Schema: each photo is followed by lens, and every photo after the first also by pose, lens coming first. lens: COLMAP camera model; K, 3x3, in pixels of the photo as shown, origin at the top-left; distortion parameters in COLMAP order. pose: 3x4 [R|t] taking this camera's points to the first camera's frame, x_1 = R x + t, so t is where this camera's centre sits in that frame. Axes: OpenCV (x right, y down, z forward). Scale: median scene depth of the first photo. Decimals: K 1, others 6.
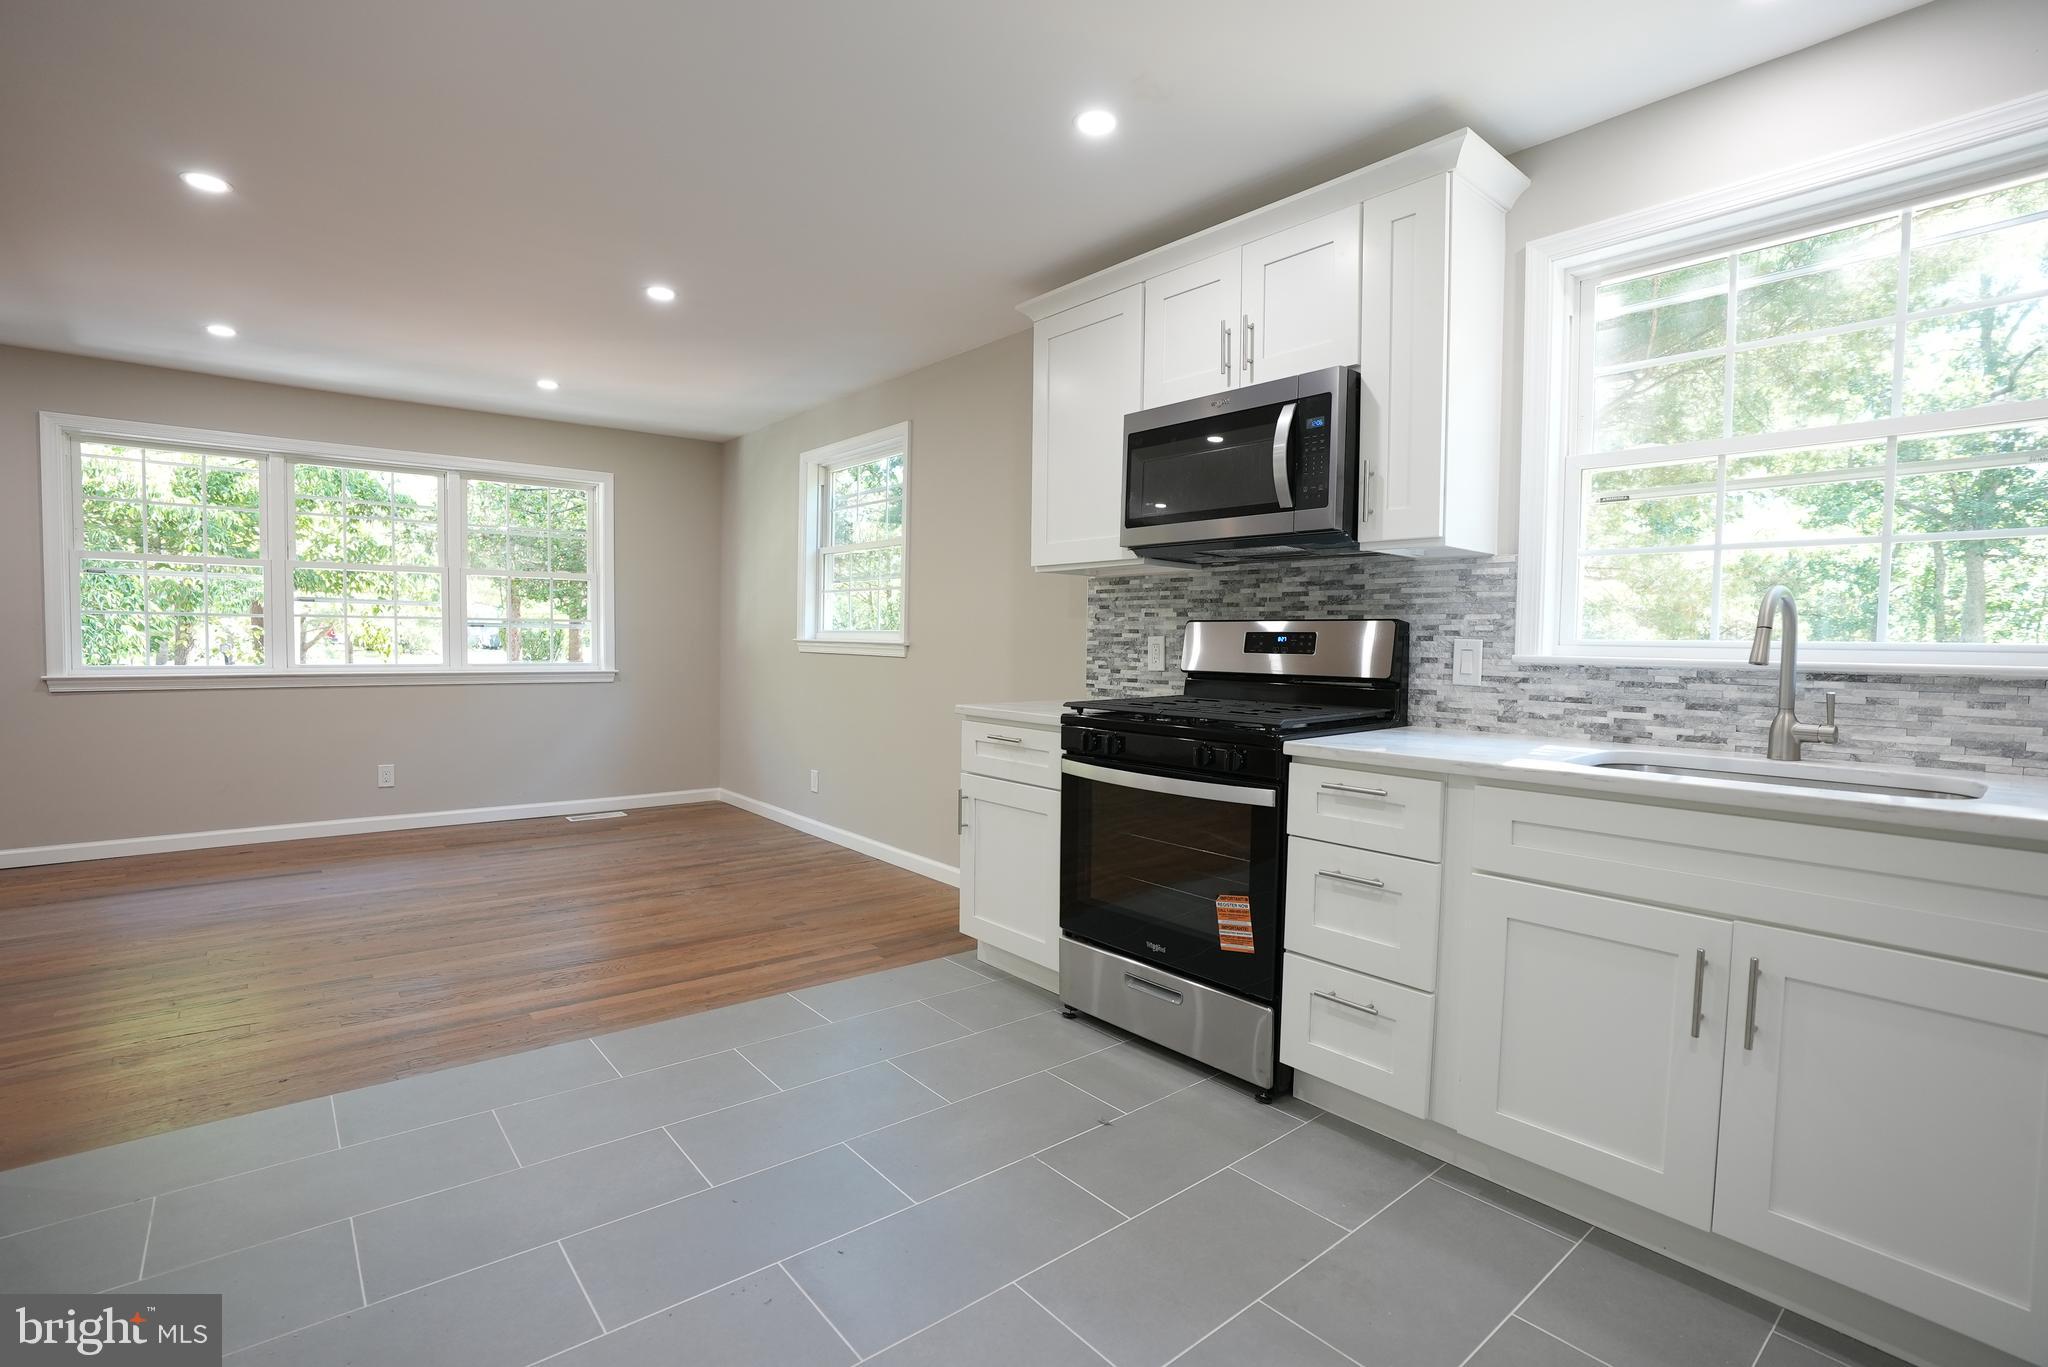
lens RADIAL K [[951.4, 0, 1011.6], [0, 951.4, 687.0], [0, 0, 1]] dist [-0.075475, 0.031196]
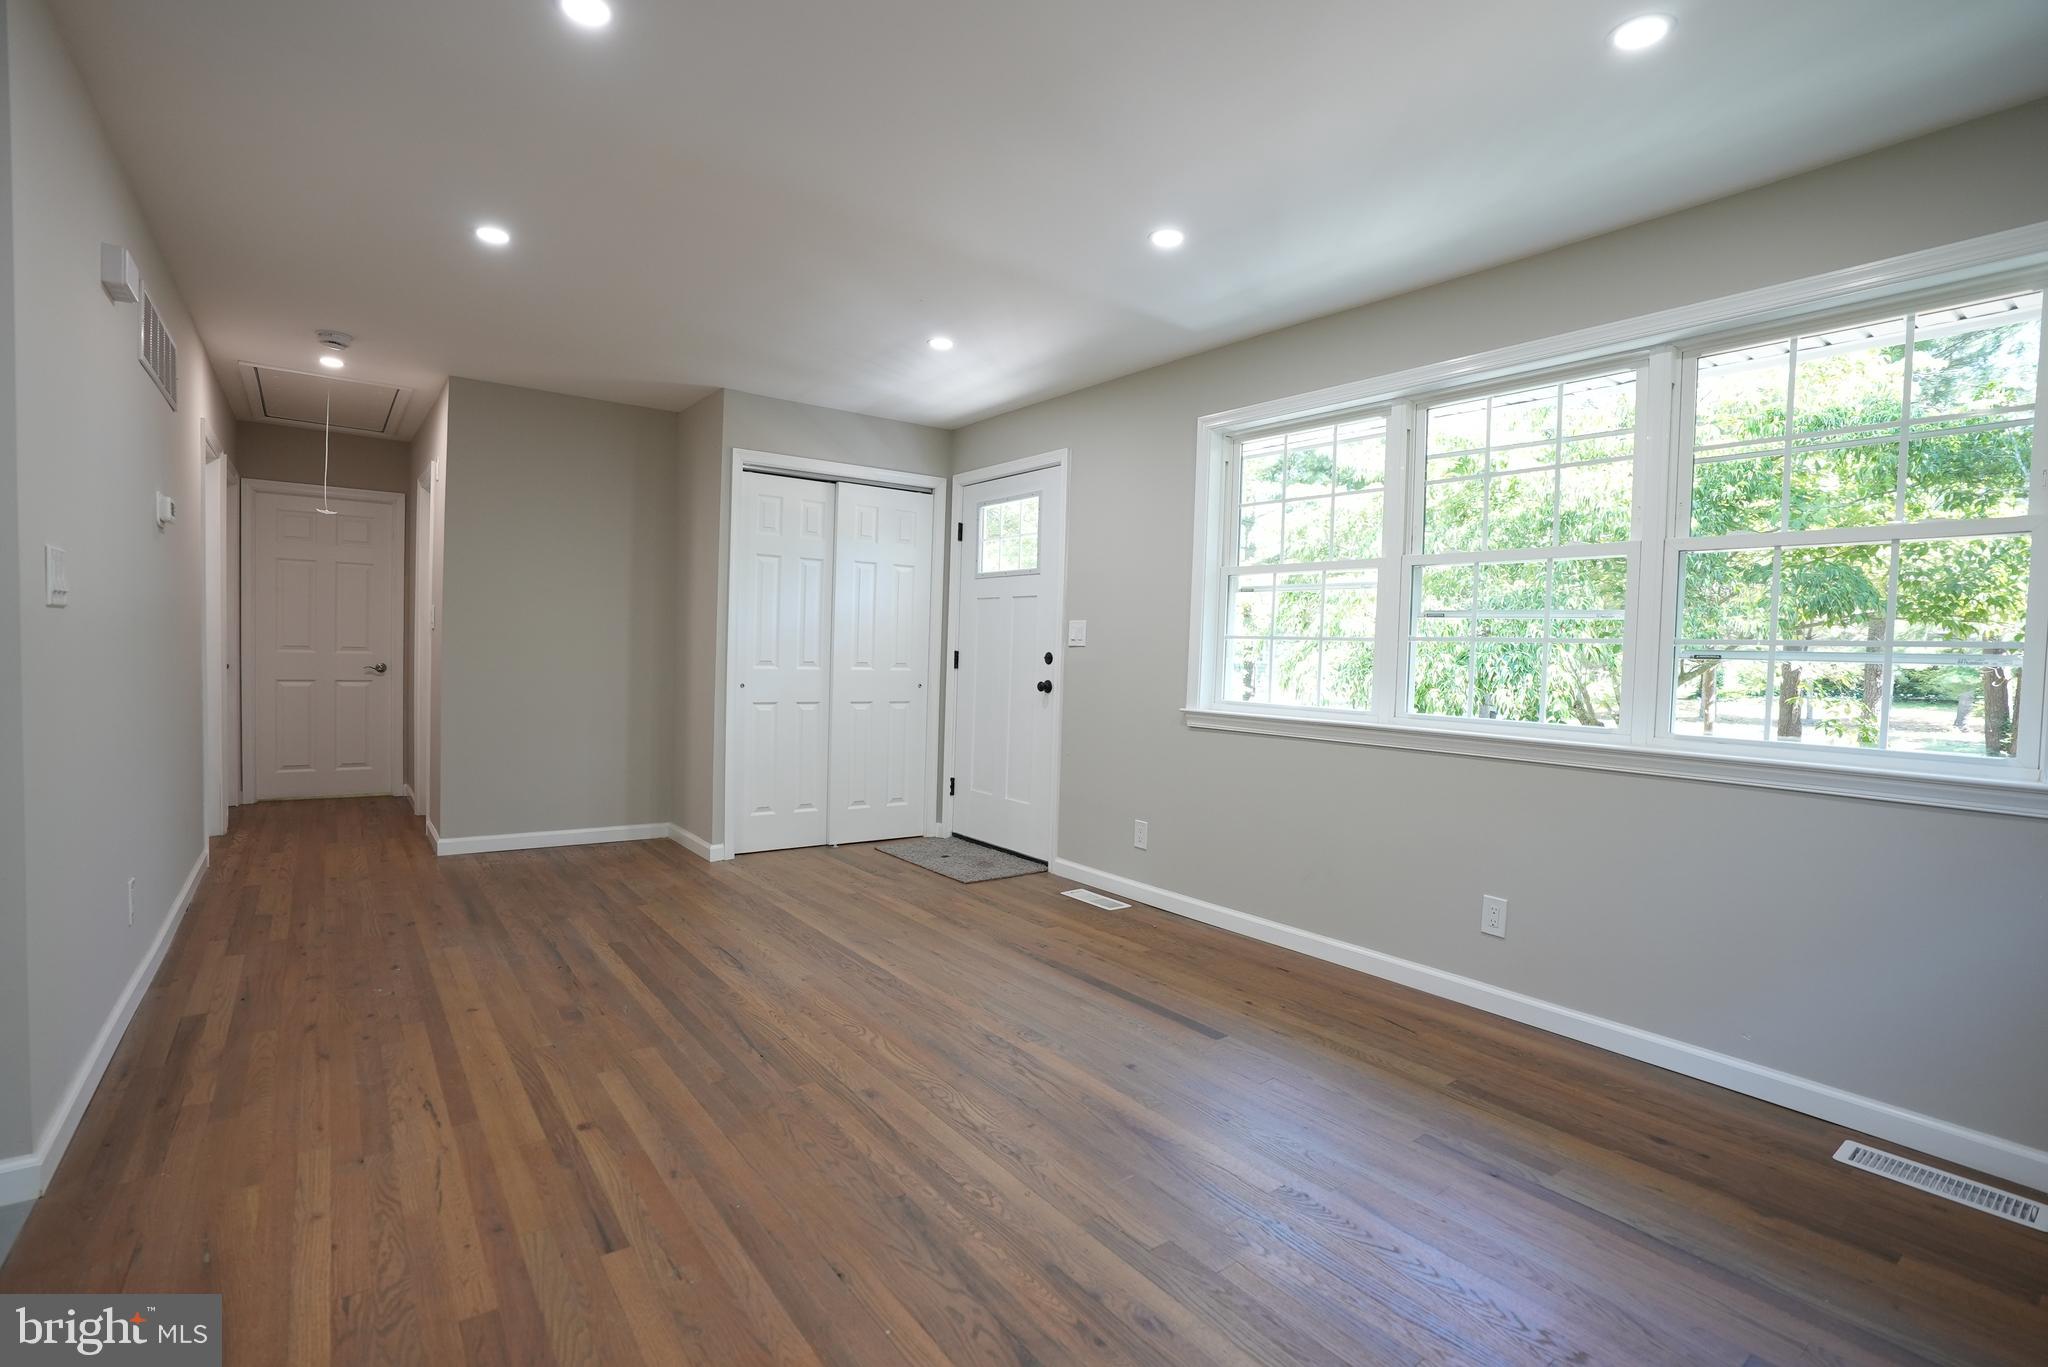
lens RADIAL K [[951.4, 0, 1011.6], [0, 951.4, 687.0], [0, 0, 1]] dist [-0.075475, 0.031196]
pose [[-0.050698, 0.022946, -0.998450, -0.177104], [-0.081091, 0.996340, 0.027015, -0.072980], [0.995416, 0.082335, -0.048652, 1.430381]]
